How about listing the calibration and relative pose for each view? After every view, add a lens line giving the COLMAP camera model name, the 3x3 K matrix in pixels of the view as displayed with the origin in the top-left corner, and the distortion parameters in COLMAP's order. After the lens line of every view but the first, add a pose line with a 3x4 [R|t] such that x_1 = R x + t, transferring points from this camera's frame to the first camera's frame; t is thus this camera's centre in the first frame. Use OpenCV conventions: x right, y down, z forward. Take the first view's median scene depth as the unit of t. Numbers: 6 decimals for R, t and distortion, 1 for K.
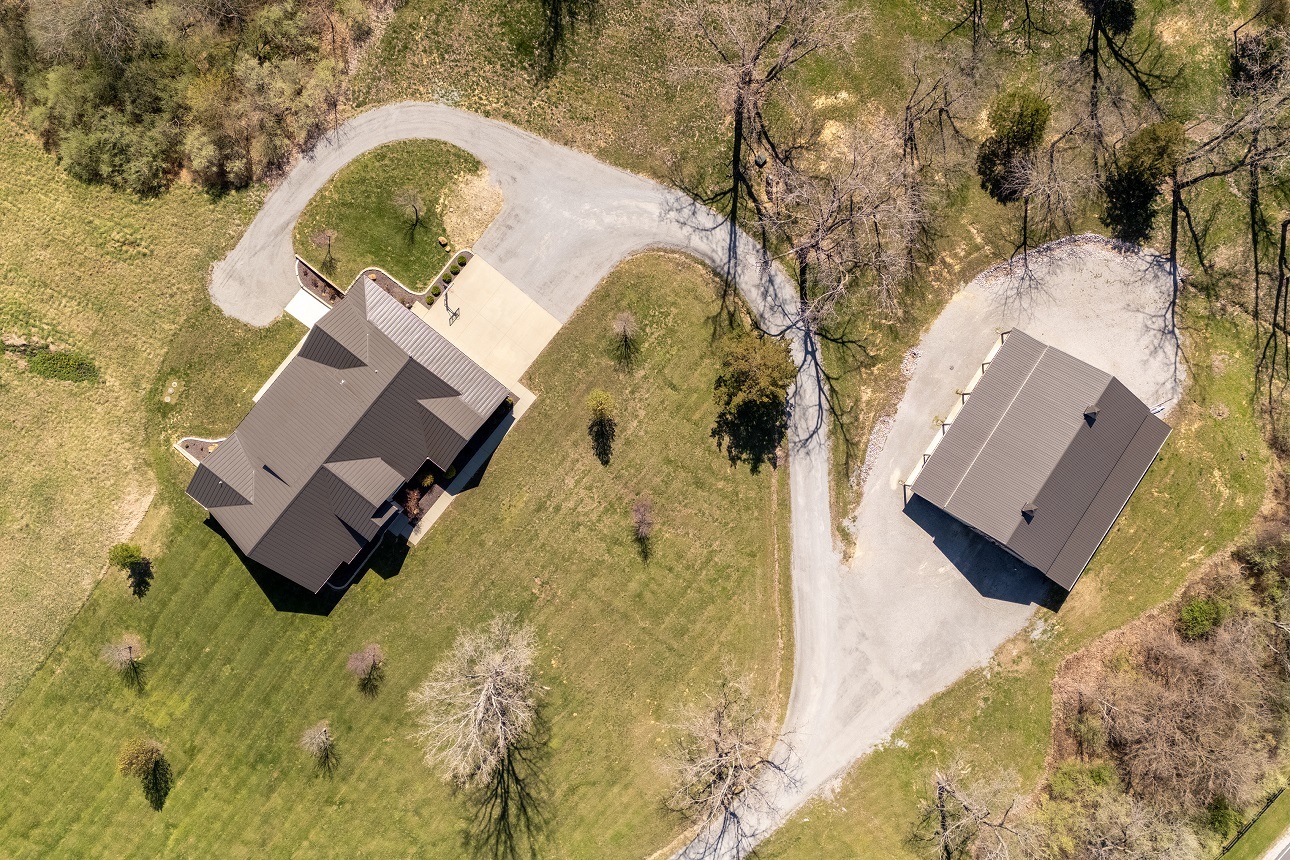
lens RADIAL K [[1114.2, 0, 645.0], [0, 1114.2, 430.0], [0, 0, 1]] dist [0.103799, -0.136717]
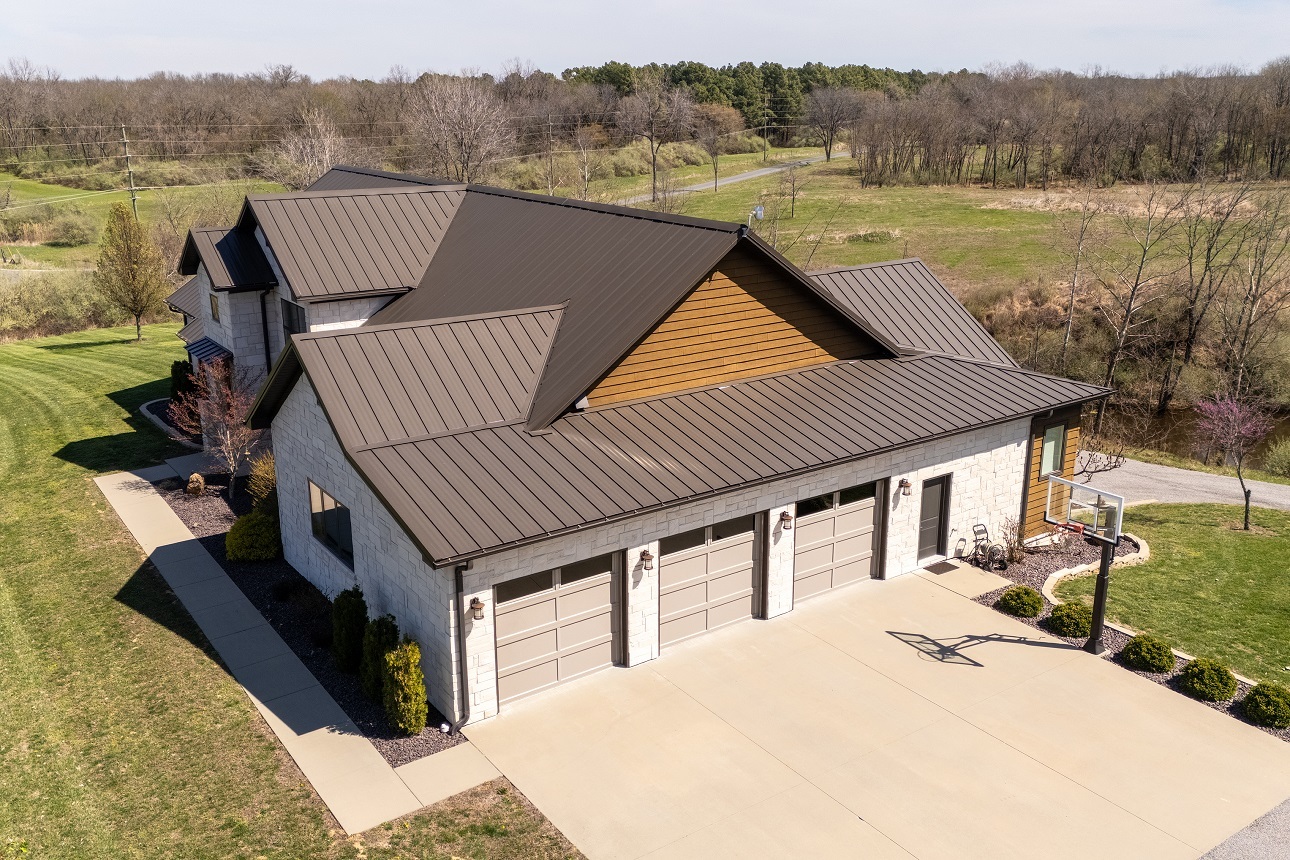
lens RADIAL K [[1114.2, 0, 645.0], [0, 1114.2, 430.0], [0, 0, 1]] dist [0.103799, -0.136717]
pose [[-0.274700, 0.259370, -0.925887, 0.014304], [-0.961530, -0.073810, 0.264598, -0.101252], [0.000289, 0.962953, 0.269668, 0.905829]]
